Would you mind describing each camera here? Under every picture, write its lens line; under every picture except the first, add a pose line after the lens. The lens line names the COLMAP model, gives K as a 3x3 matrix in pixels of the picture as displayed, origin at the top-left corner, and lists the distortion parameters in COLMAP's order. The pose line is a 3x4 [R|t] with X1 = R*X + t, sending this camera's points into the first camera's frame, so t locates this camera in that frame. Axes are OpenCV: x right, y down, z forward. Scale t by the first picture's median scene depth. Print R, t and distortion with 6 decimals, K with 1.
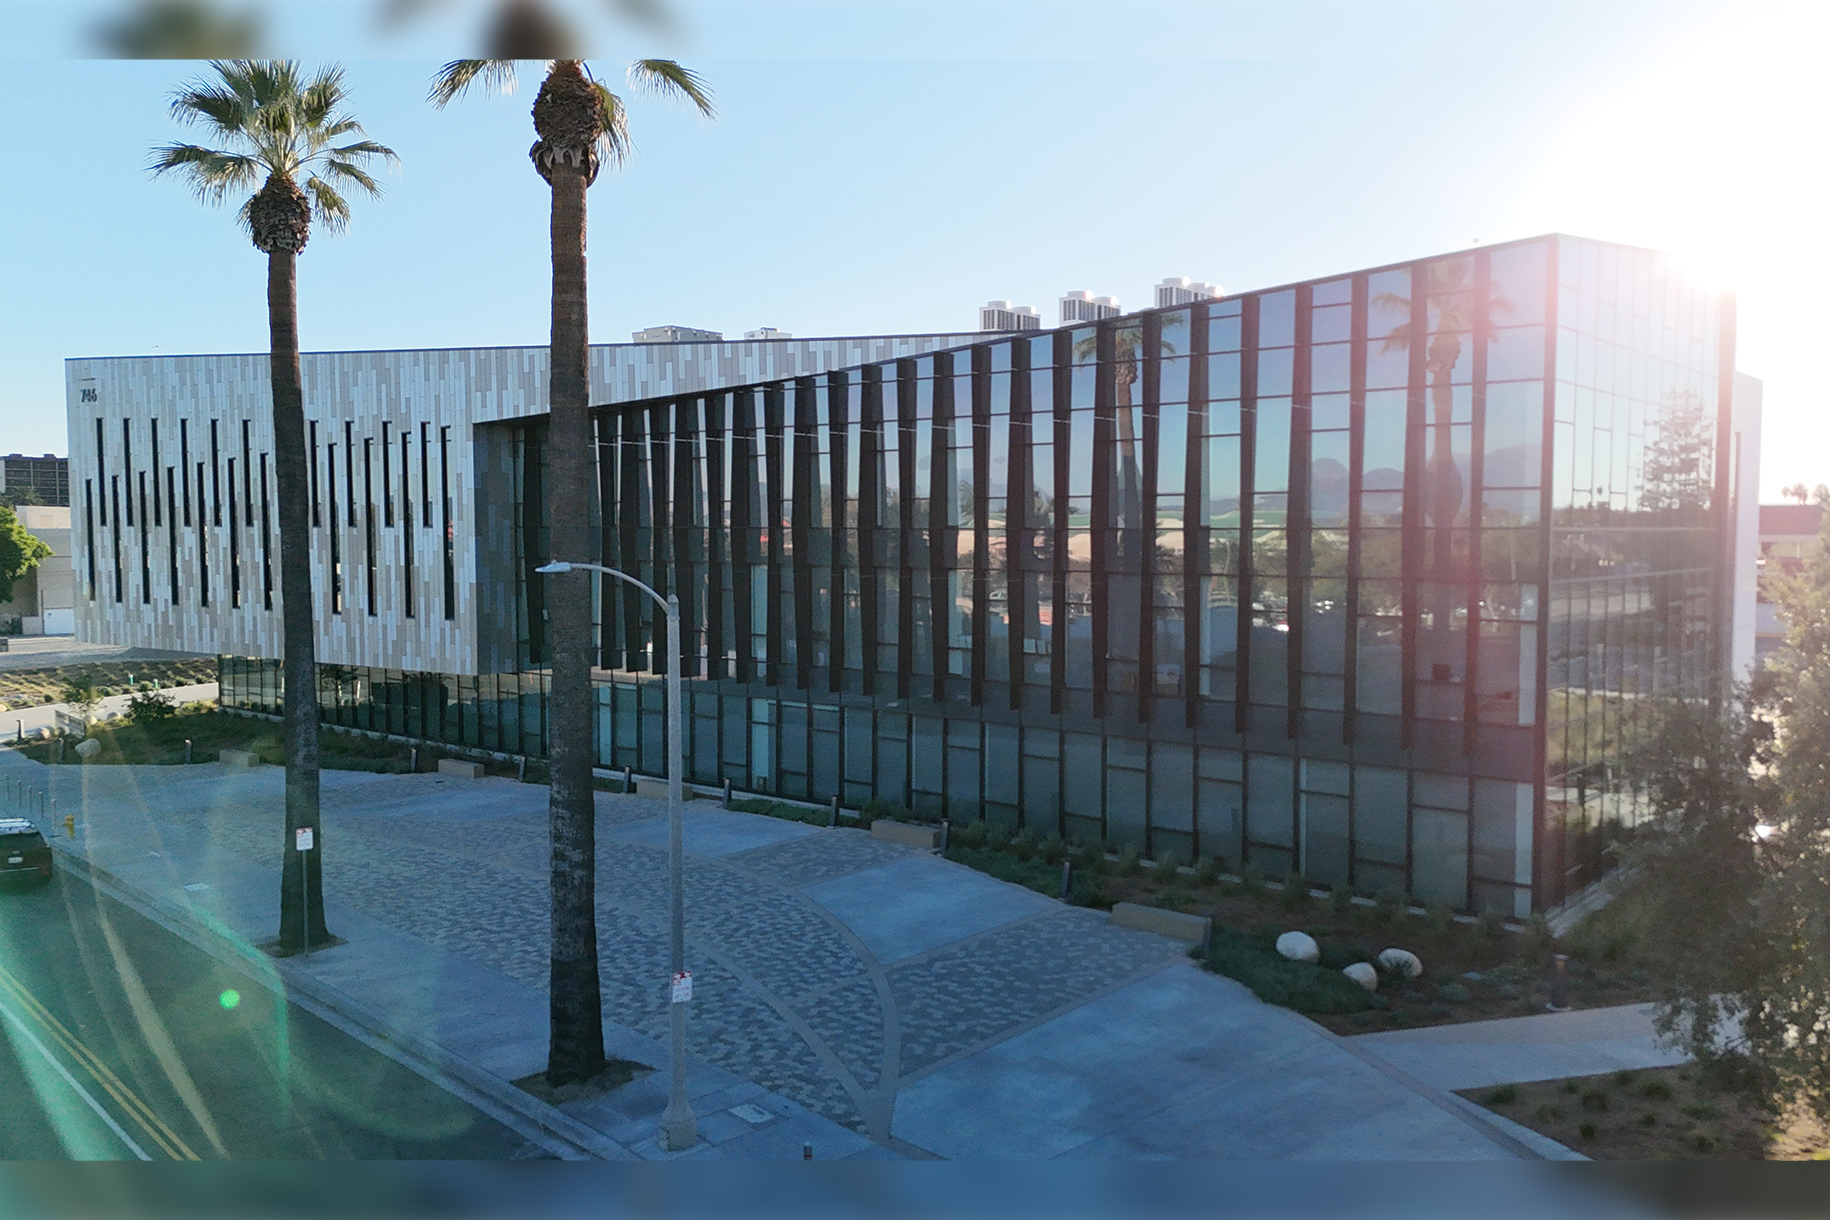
lens RADIAL K [[1324.6, 0, 1003.5], [0, 1324.6, 611.3], [0, 0, 1]] dist [0.035293, 0.002835]
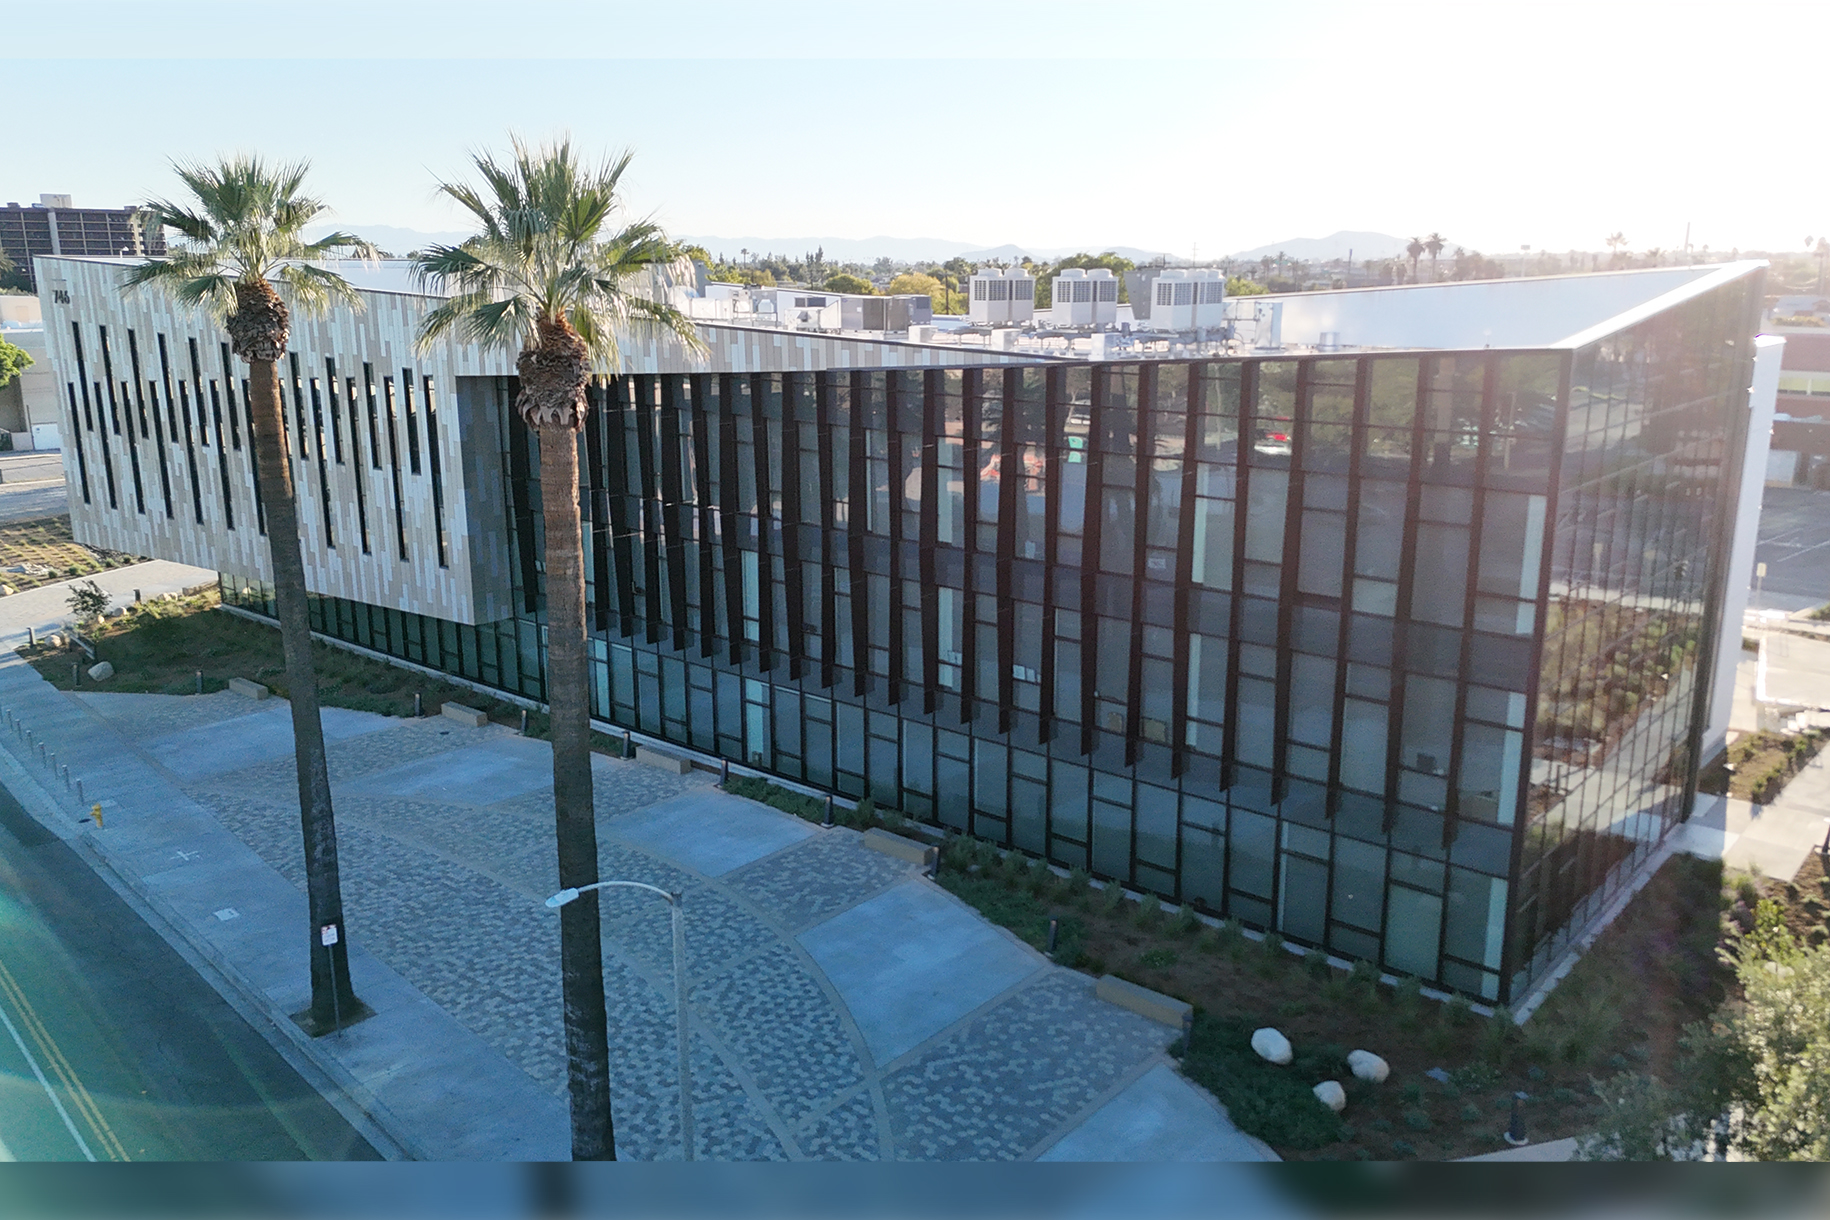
lens RADIAL K [[1330.5, 0, 968.2], [0, 1330.5, 583.4], [0, 0, 1]] dist [0.039668, -0.000432]
pose [[0.999849, 0.006477, -0.016113, -0.003189], [-0.003725, 0.986229, 0.165344, -0.203160], [0.016962, -0.165259, 0.986104, 0.007562]]
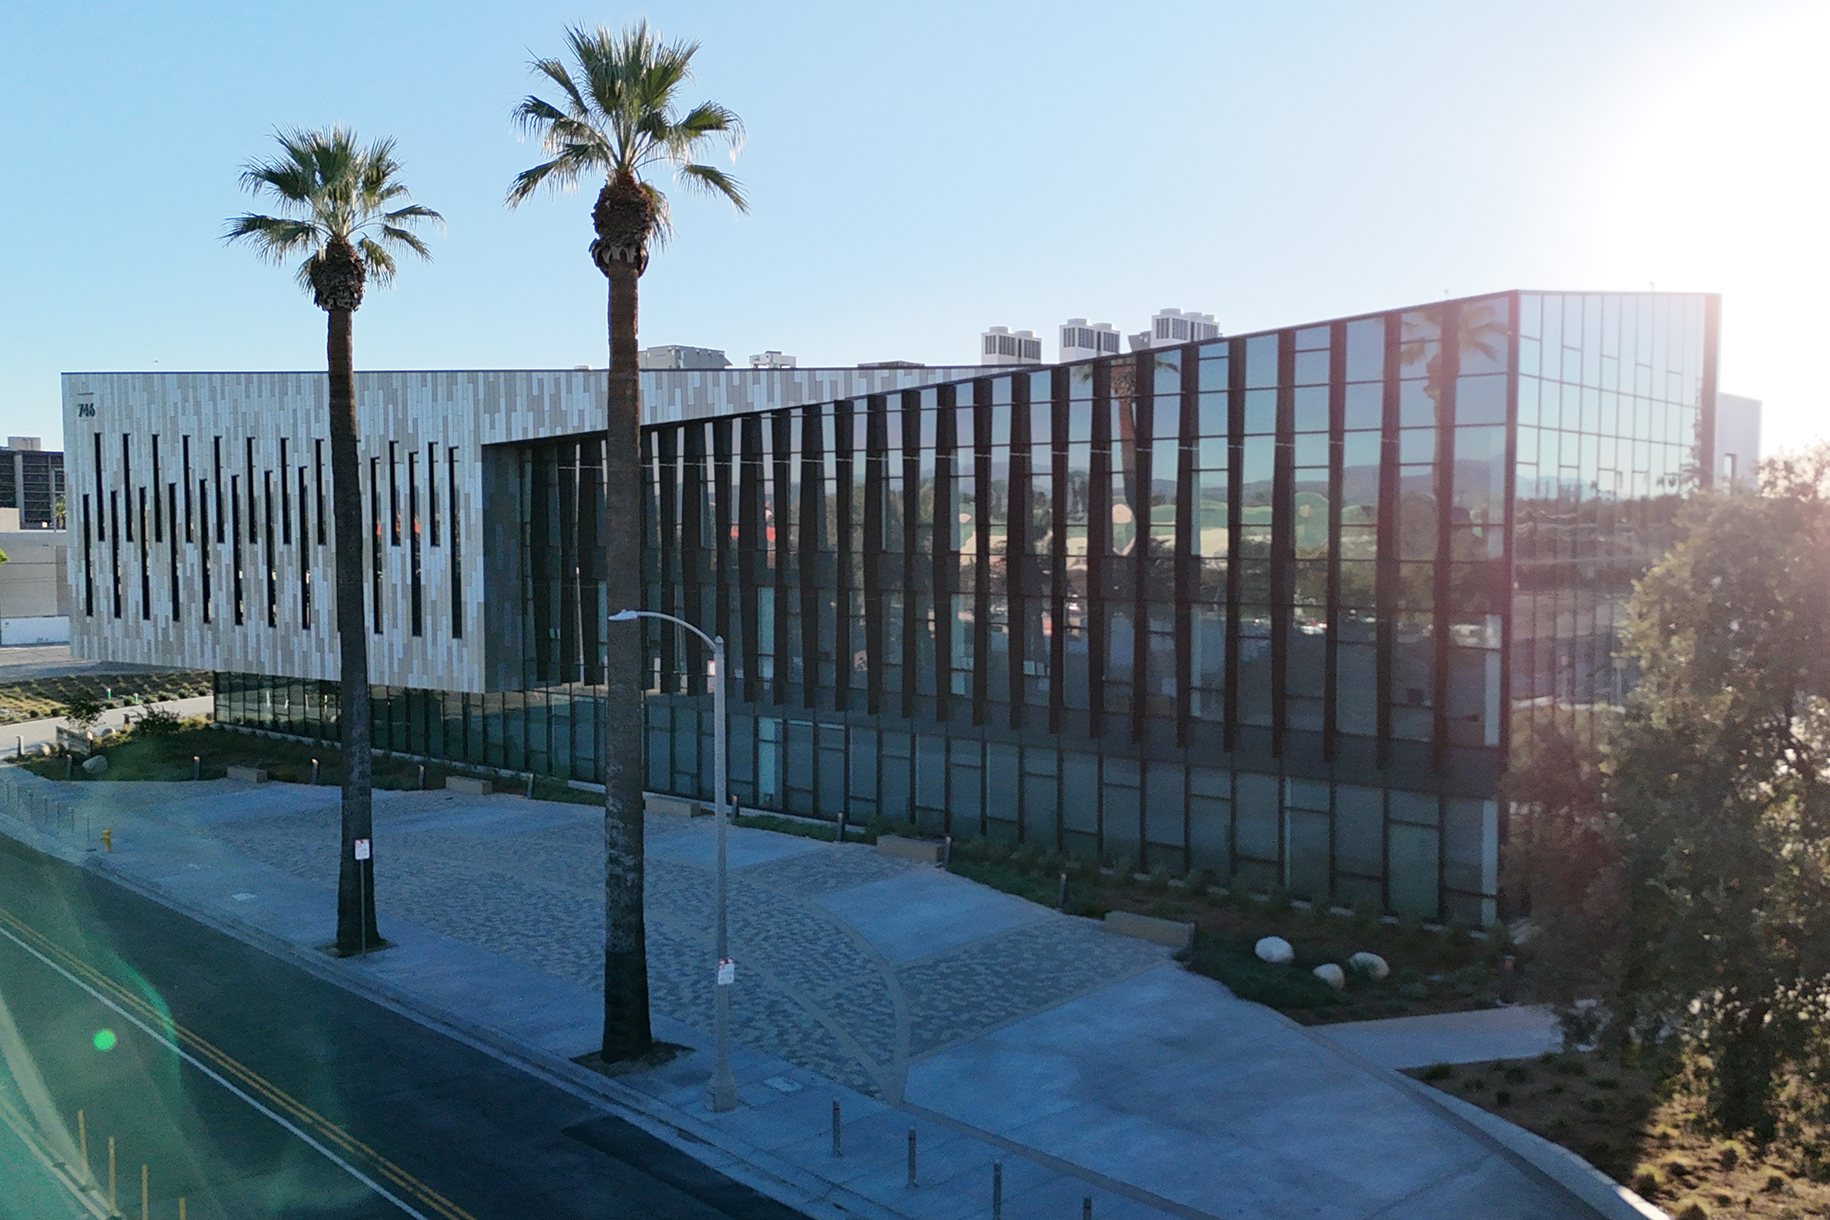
lens RADIAL K [[1449.9, 0, 990.9], [0, 1449.9, 612.0], [0, 0, 1]] dist [0.044033, -0.004558]
pose [[0.999927, -0.000018, -0.012101, 0.003264], [-0.000005, 0.999998, -0.001924, -0.015261], [0.012101, 0.001923, 0.999925, -0.135446]]
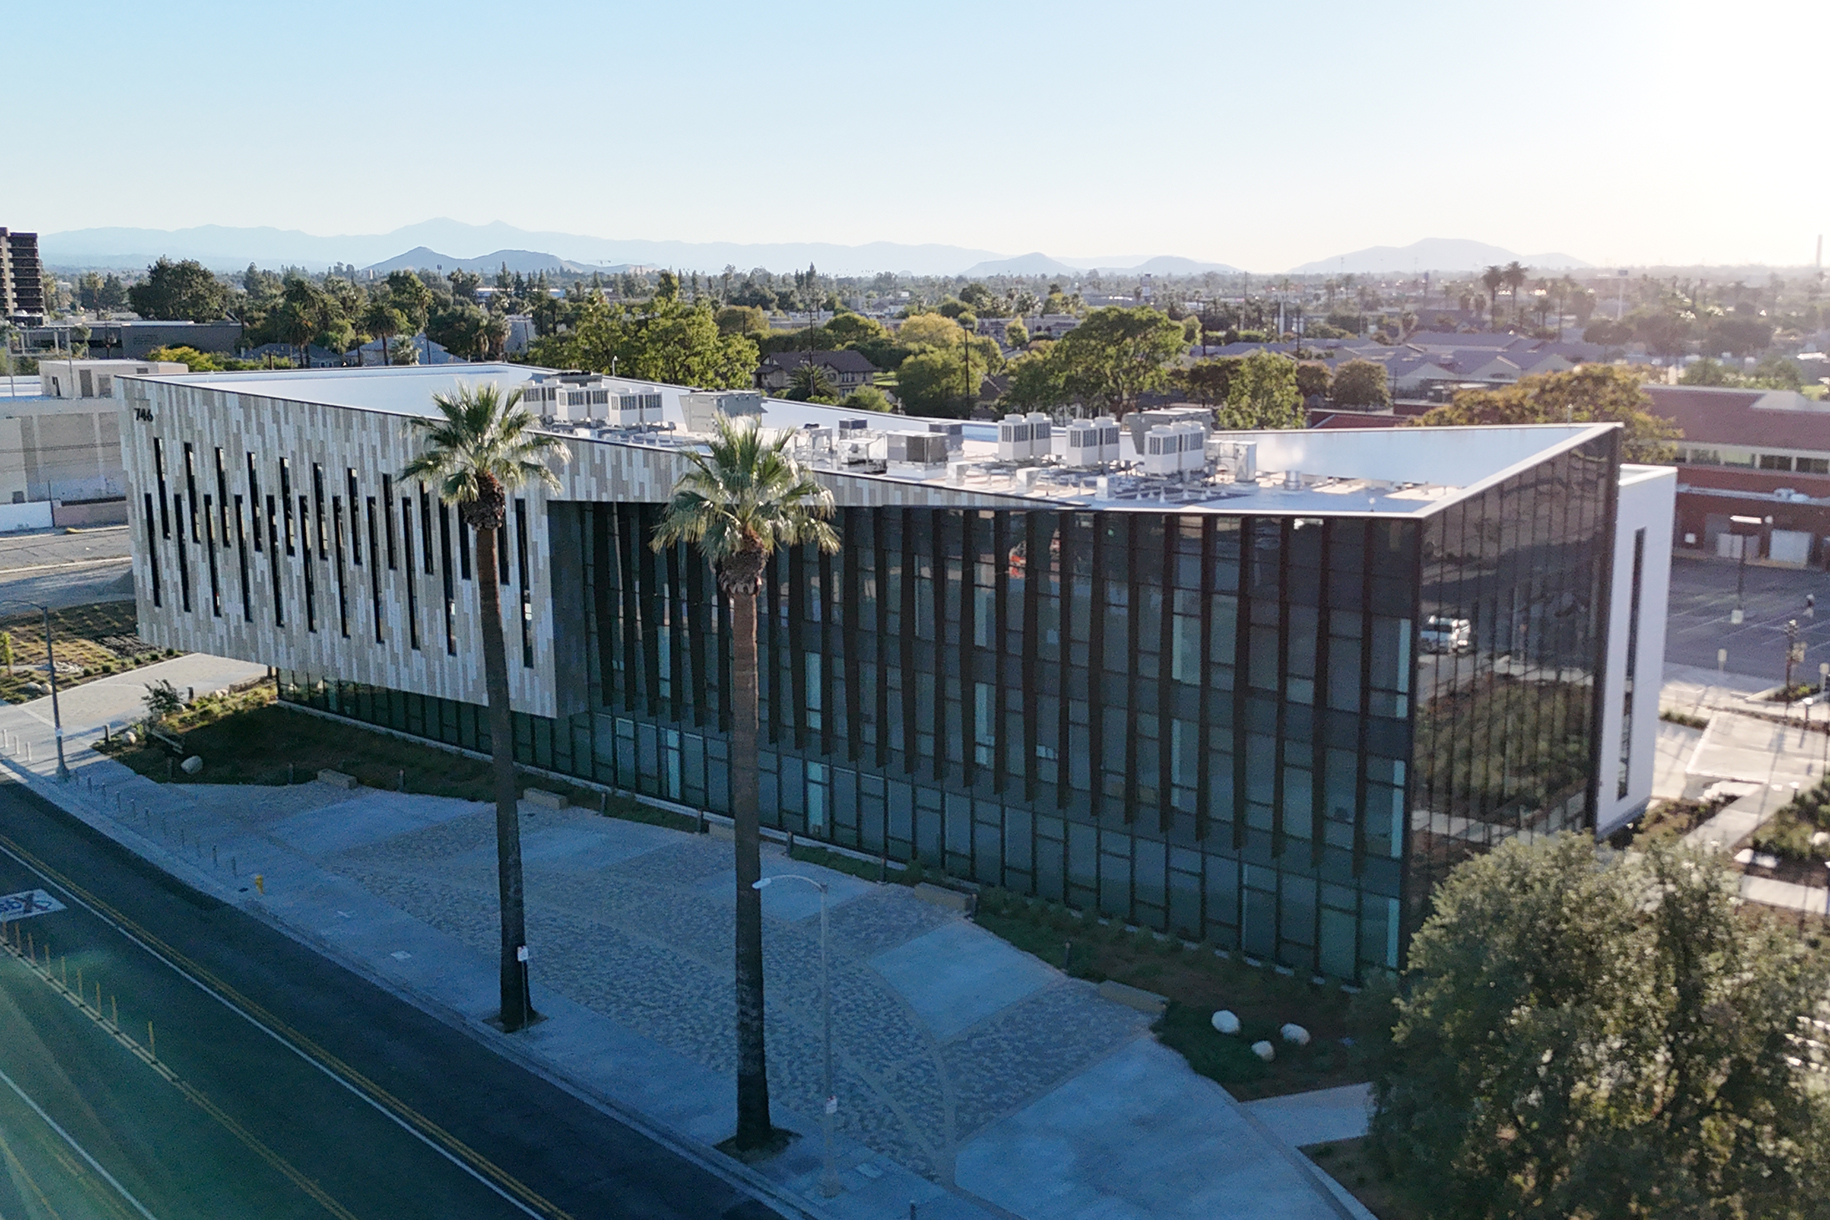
lens RADIAL K [[1569.4, 0, 1063.2], [0, 1569.4, 584.6], [0, 0, 1]] dist [0.050057, -0.021097]
pose [[0.999532, -0.000341, 0.030592, -0.004375], [-0.003245, 0.993113, 0.117120, -0.297800], [-0.030421, -0.117164, 0.992647, -0.449547]]
